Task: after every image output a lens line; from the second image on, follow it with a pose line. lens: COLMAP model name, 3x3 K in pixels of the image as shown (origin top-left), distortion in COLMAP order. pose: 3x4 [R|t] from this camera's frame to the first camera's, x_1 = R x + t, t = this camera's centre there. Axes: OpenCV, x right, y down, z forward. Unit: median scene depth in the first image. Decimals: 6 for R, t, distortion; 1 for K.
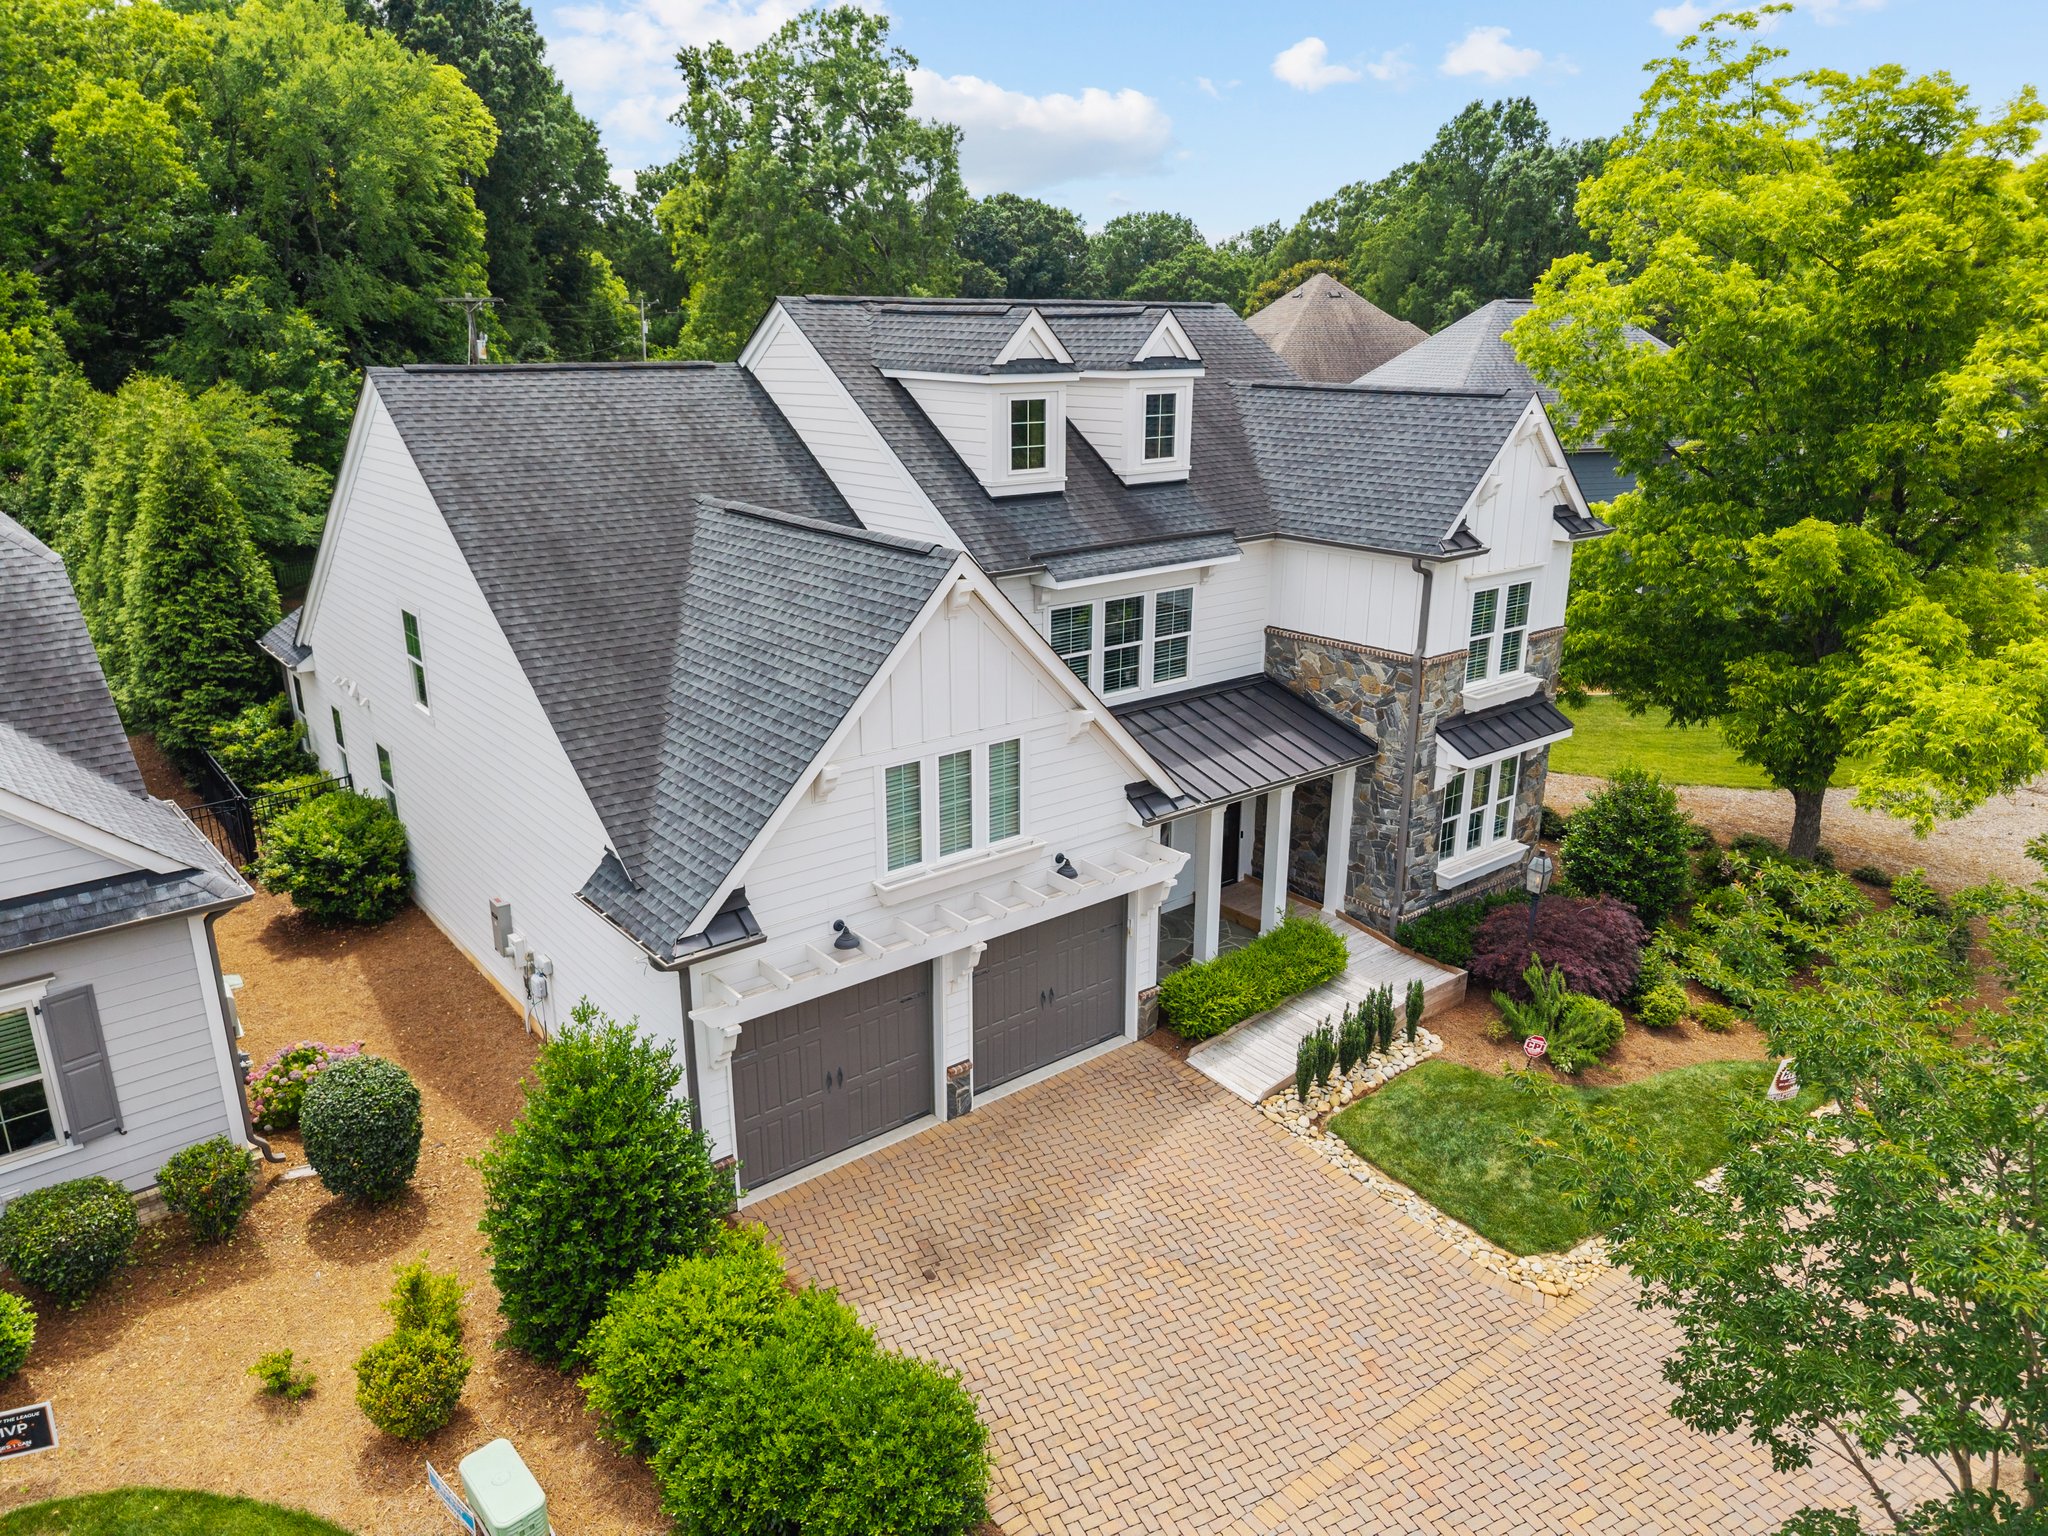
lens RADIAL K [[1374.8, 0, 1024.0], [0, 1374.8, 768.0], [0, 0, 1]] dist [0.003567, -0.000597]
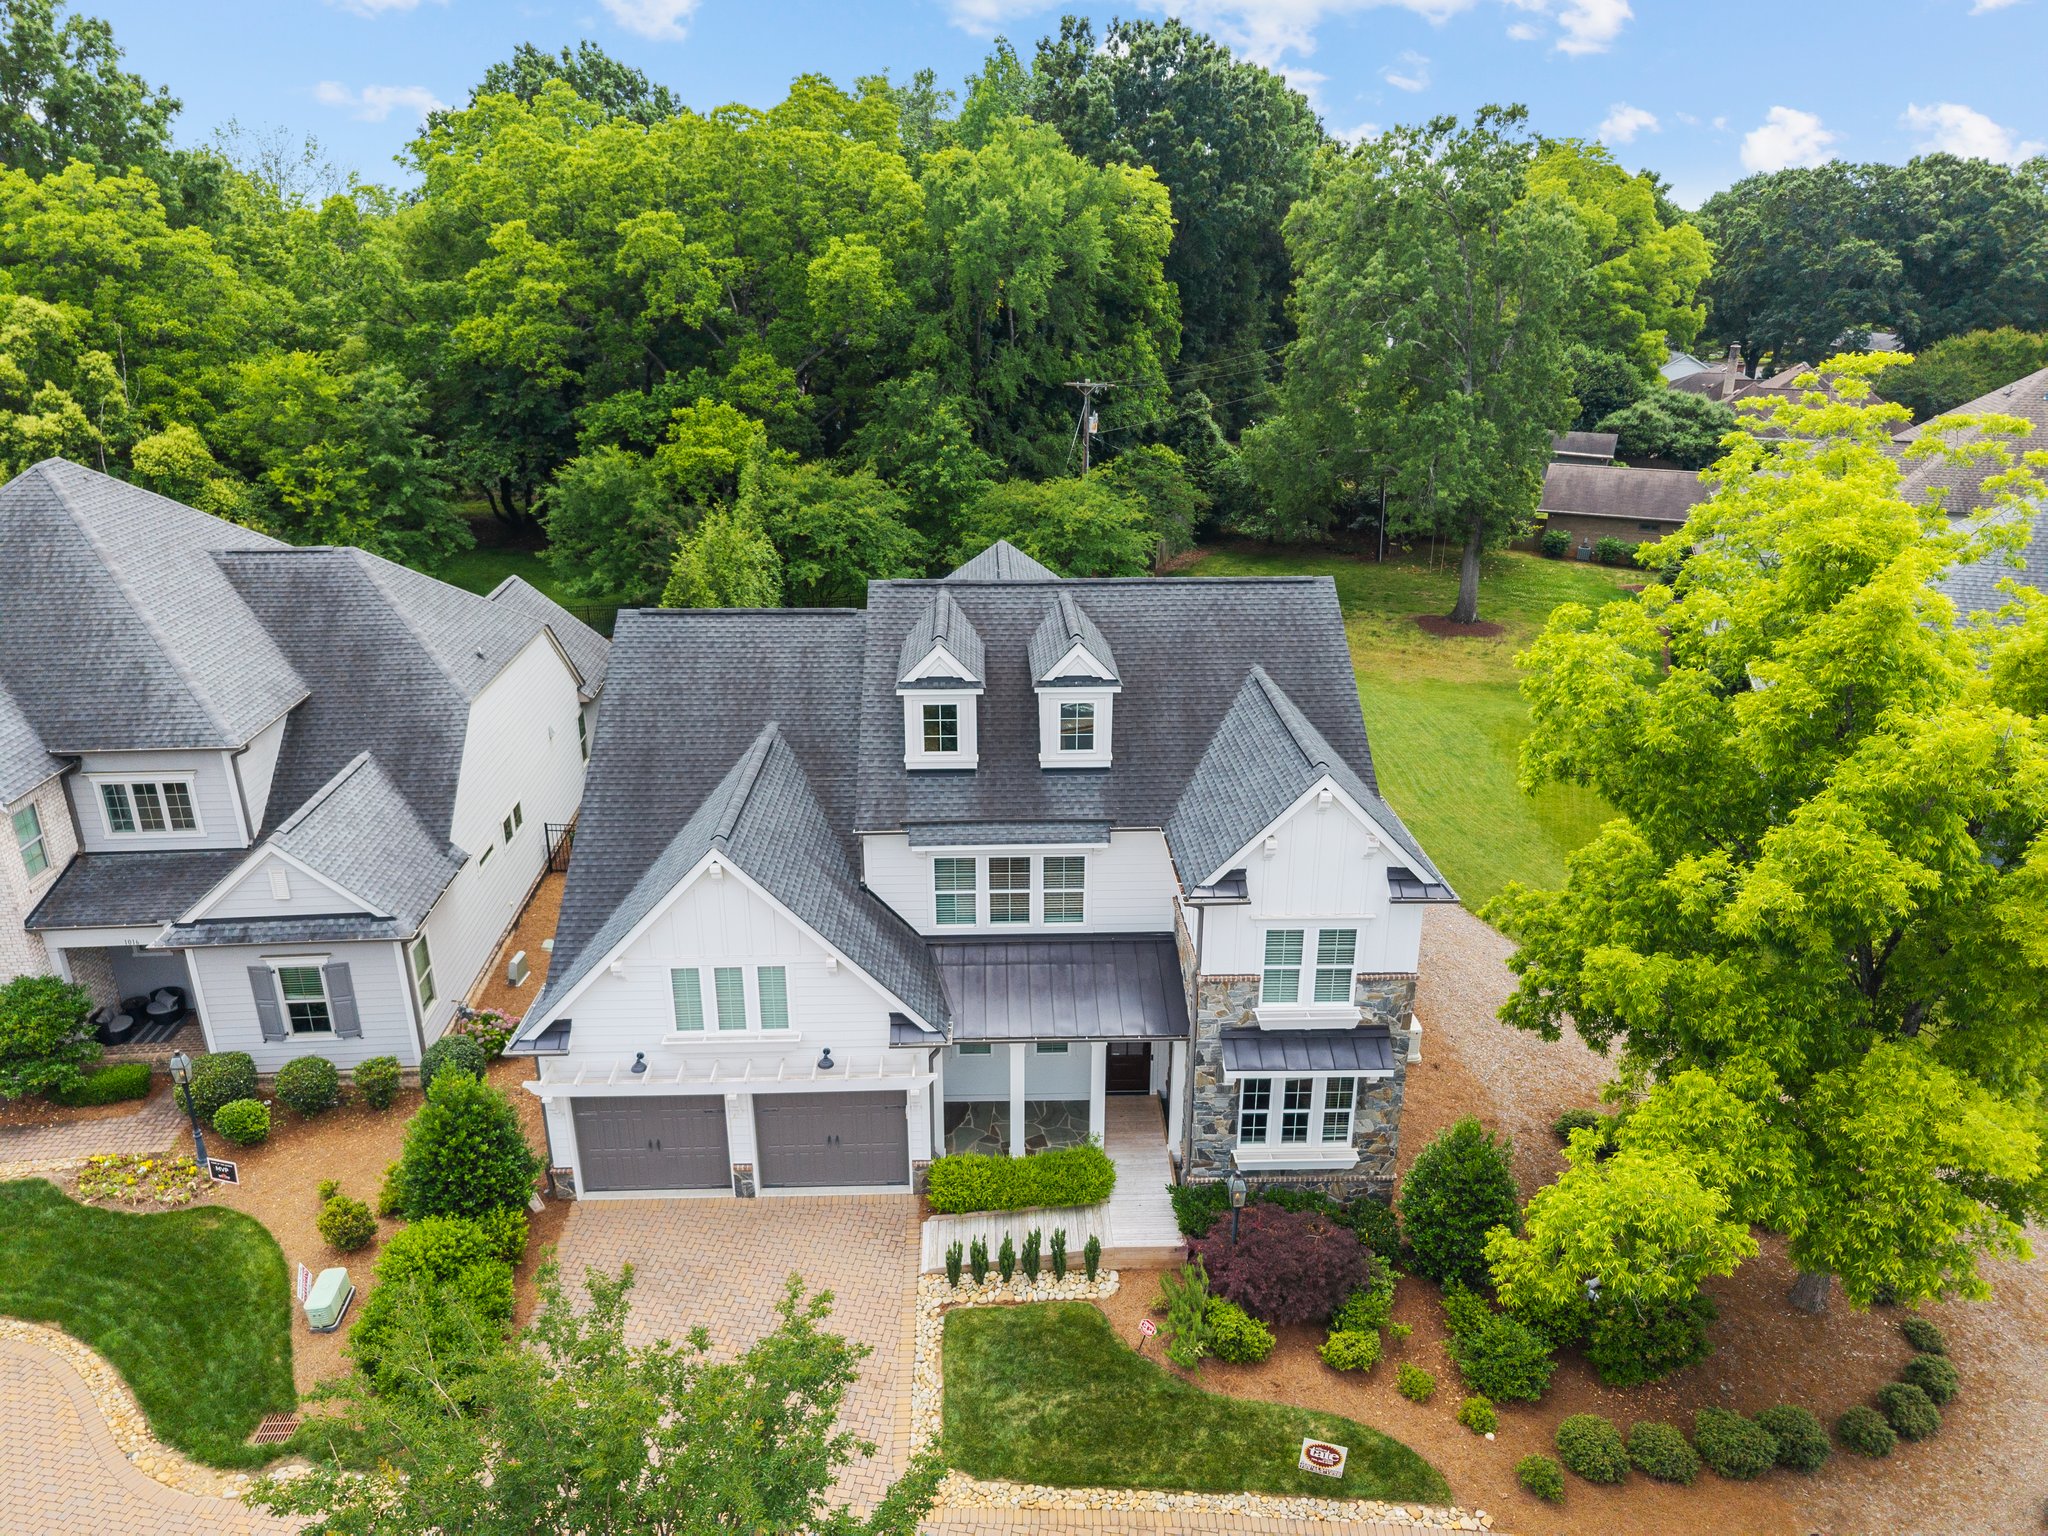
lens RADIAL K [[1382.0, 0, 1027.3], [0, 1382.0, 750.5], [0, 0, 1]] dist [0.004732, -0.002225]
pose [[0.800936, 0.205912, -0.562230, 0.774336], [-0.183202, 0.978249, 0.097291, -0.344497], [0.570034, 0.025078, 0.821238, -0.043574]]
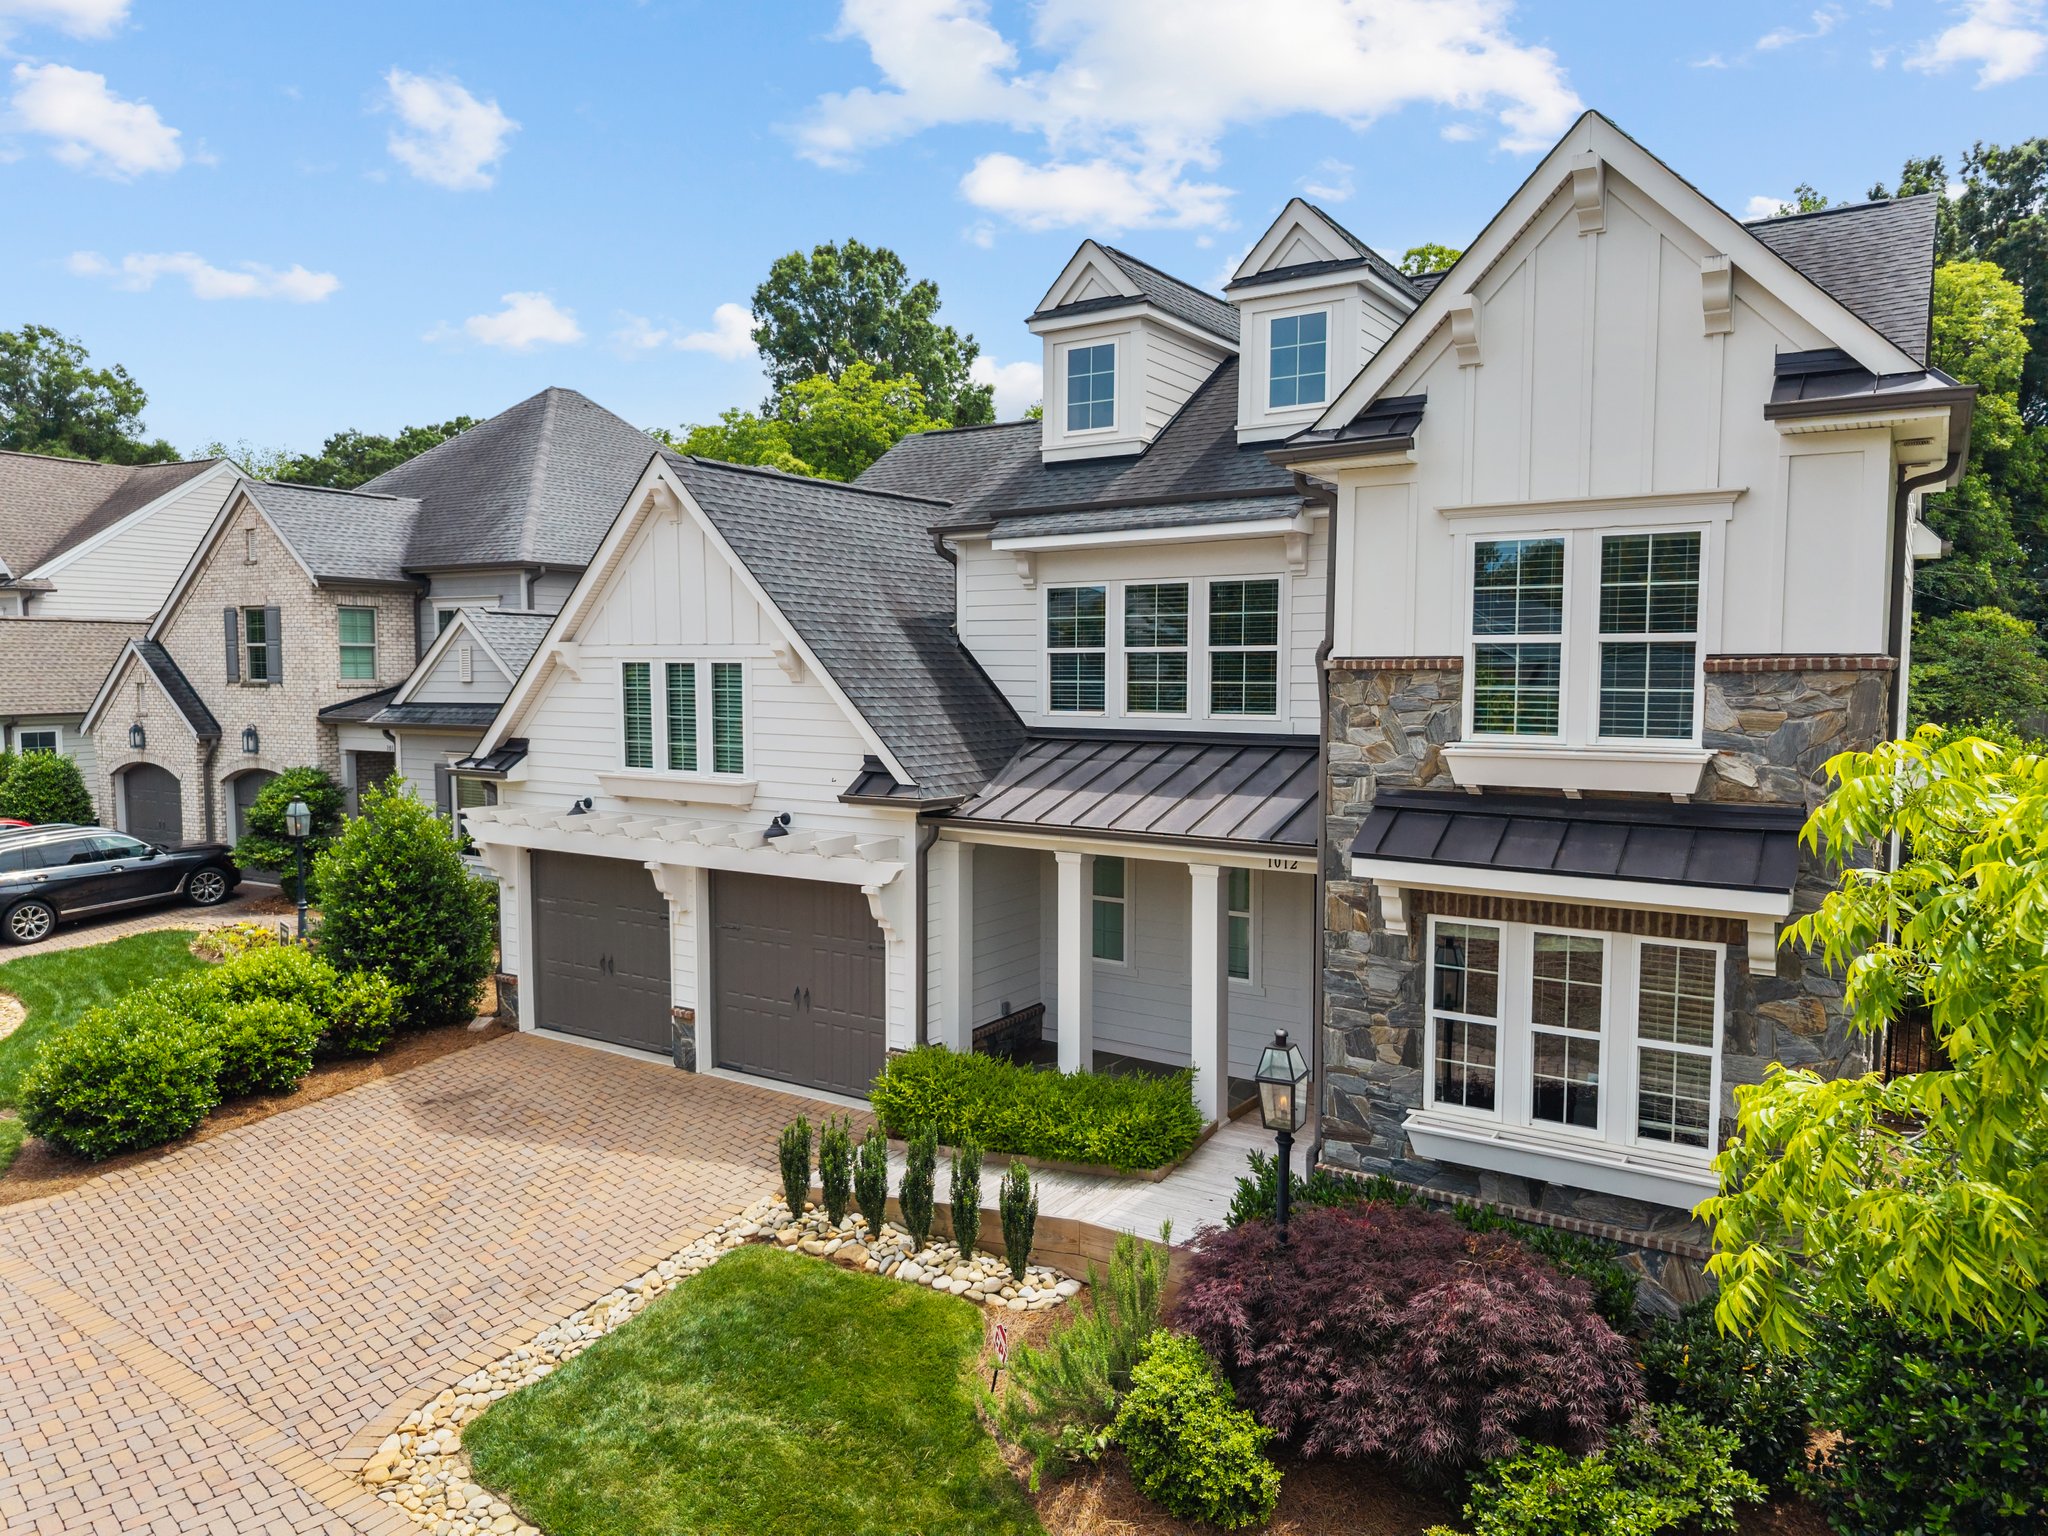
lens RADIAL K [[1374.8, 0, 1024.0], [0, 1374.8, 768.0], [0, 0, 1]] dist [0.003567, -0.000597]
pose [[0.306427, 0.072002, -0.949167, 0.754508], [-0.289135, 0.957064, -0.020742, 0.007932], [0.906920, 0.280794, 0.314088, 0.717837]]
